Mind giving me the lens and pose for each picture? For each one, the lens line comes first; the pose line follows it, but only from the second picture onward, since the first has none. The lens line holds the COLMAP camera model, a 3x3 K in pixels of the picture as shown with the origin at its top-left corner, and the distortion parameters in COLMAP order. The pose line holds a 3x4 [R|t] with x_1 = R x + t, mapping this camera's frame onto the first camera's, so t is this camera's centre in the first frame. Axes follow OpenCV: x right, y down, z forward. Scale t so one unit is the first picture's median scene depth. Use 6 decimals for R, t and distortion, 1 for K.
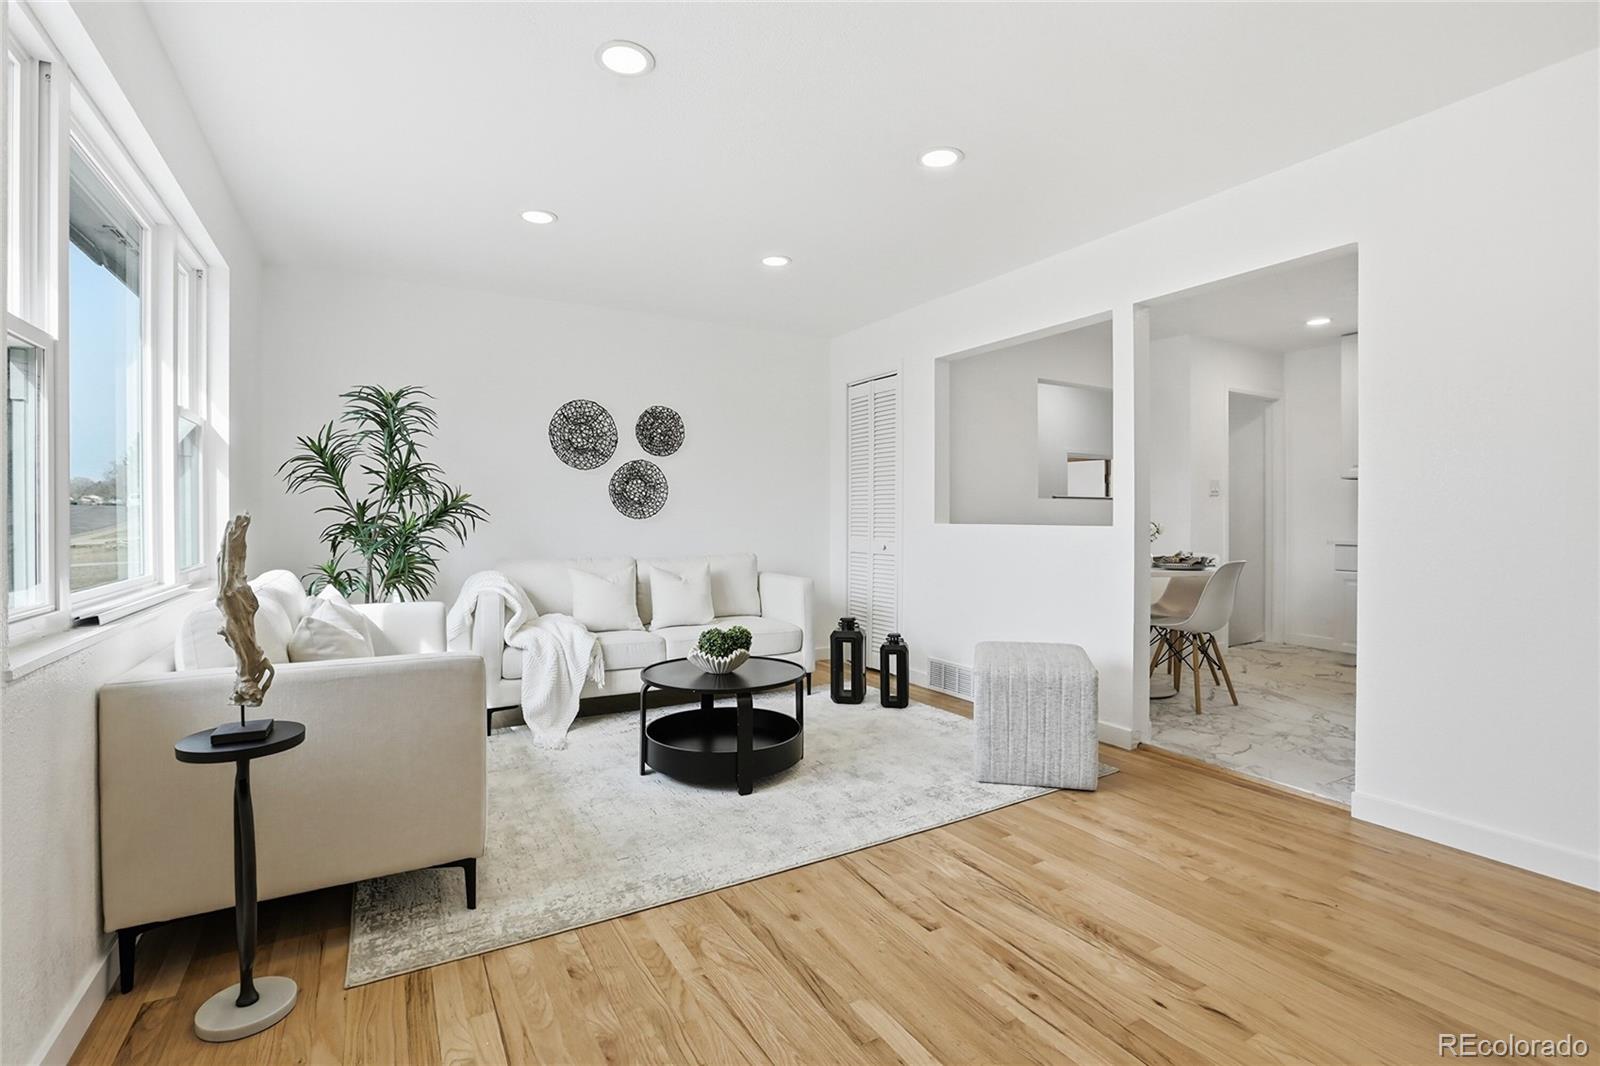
lens RADIAL K [[739.4, 0, 800.2], [0, 739.4, 528.5], [0, 0, 1]] dist [-0.048945, 0.014275]
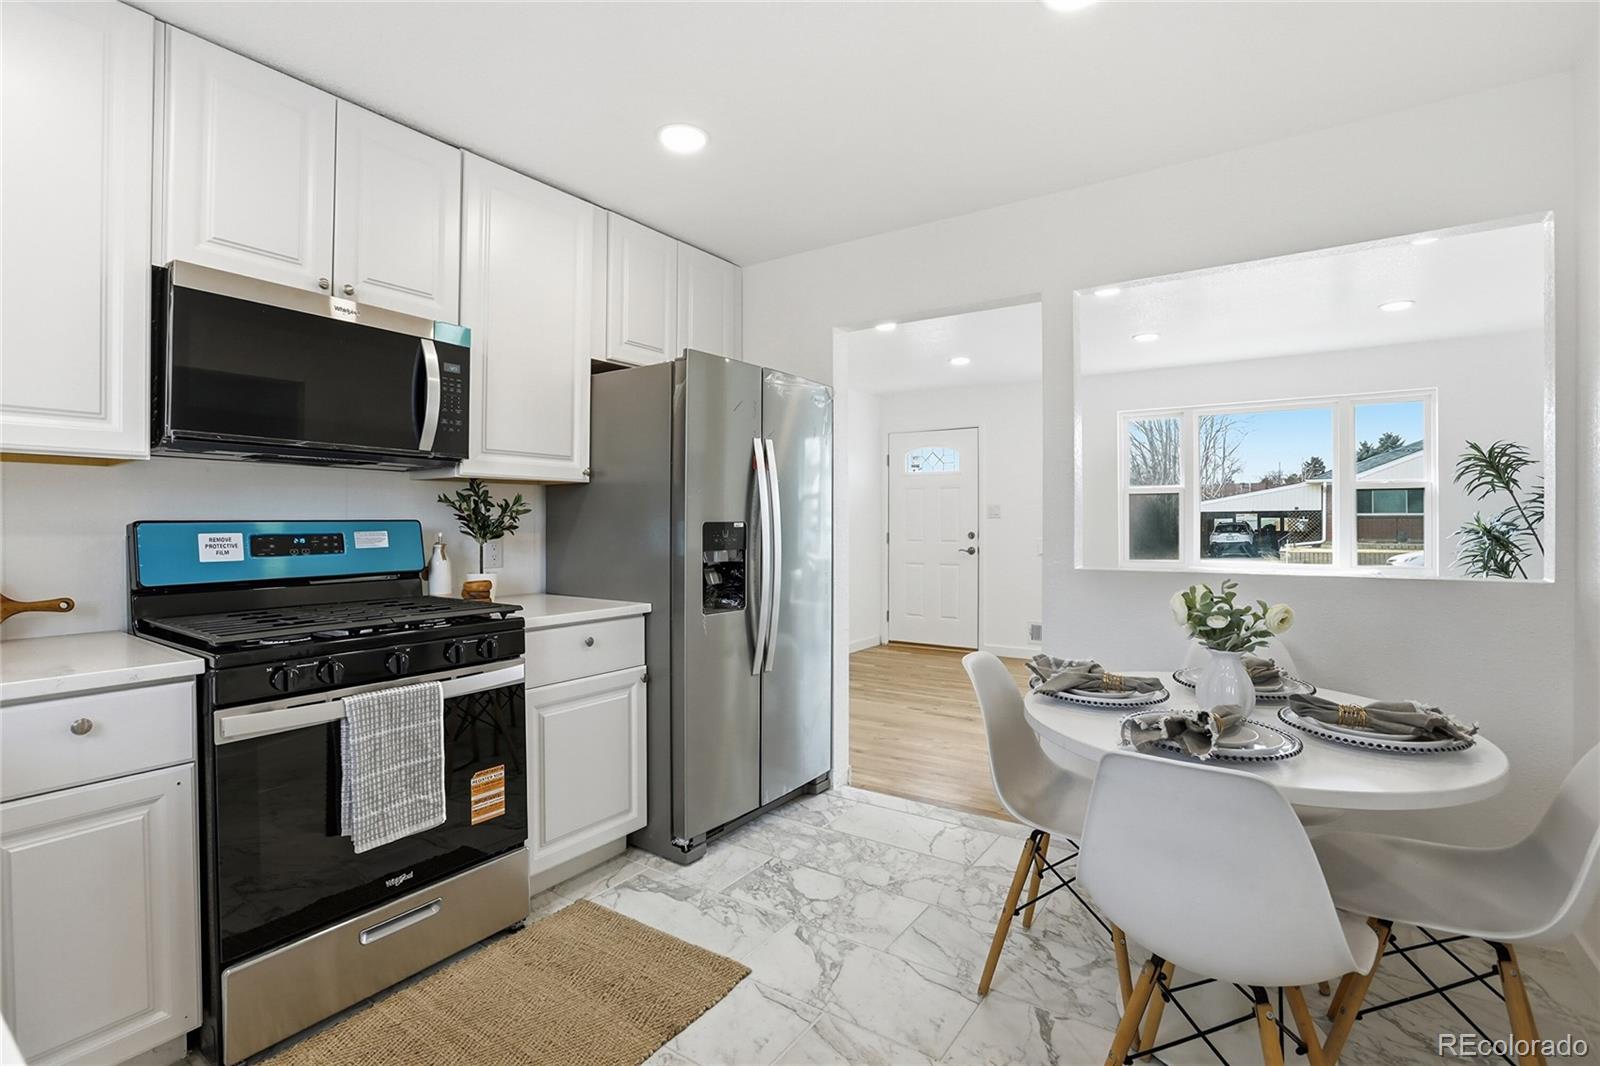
lens RADIAL K [[739.4, 0, 801.4], [0, 739.4, 528.8], [0, 0, 1]] dist [-0.048945, 0.014275]
pose [[-0.902458, 0.005391, -0.430745, 1.249418], [-0.004789, 0.999734, 0.022547, -0.073447], [0.430752, 0.022410, -0.902192, 1.891845]]
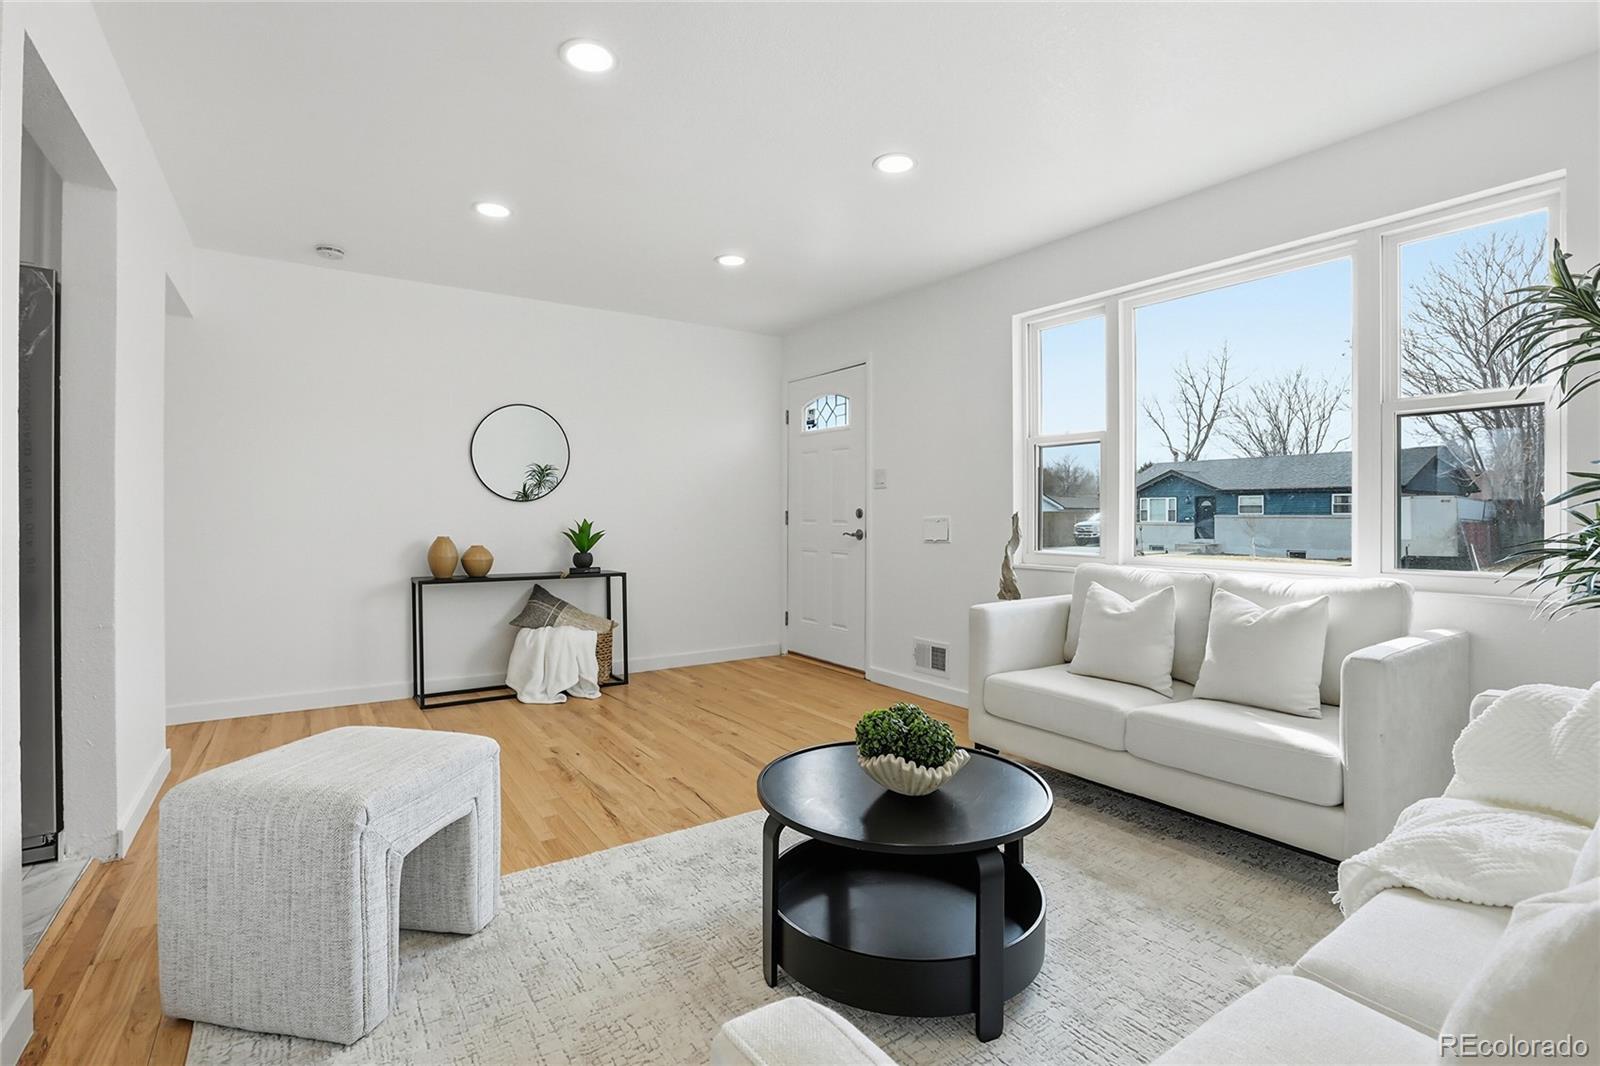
lens RADIAL K [[739.4, 0, 794.5], [0, 739.4, 524.0], [0, 0, 1]] dist [-0.048945, 0.014275]
pose [[-0.997676, -0.001719, -0.068112, 0.019353], [-0.003647, 0.999596, 0.028200, -0.025299], [0.068036, 0.028383, -0.997279, 1.686312]]
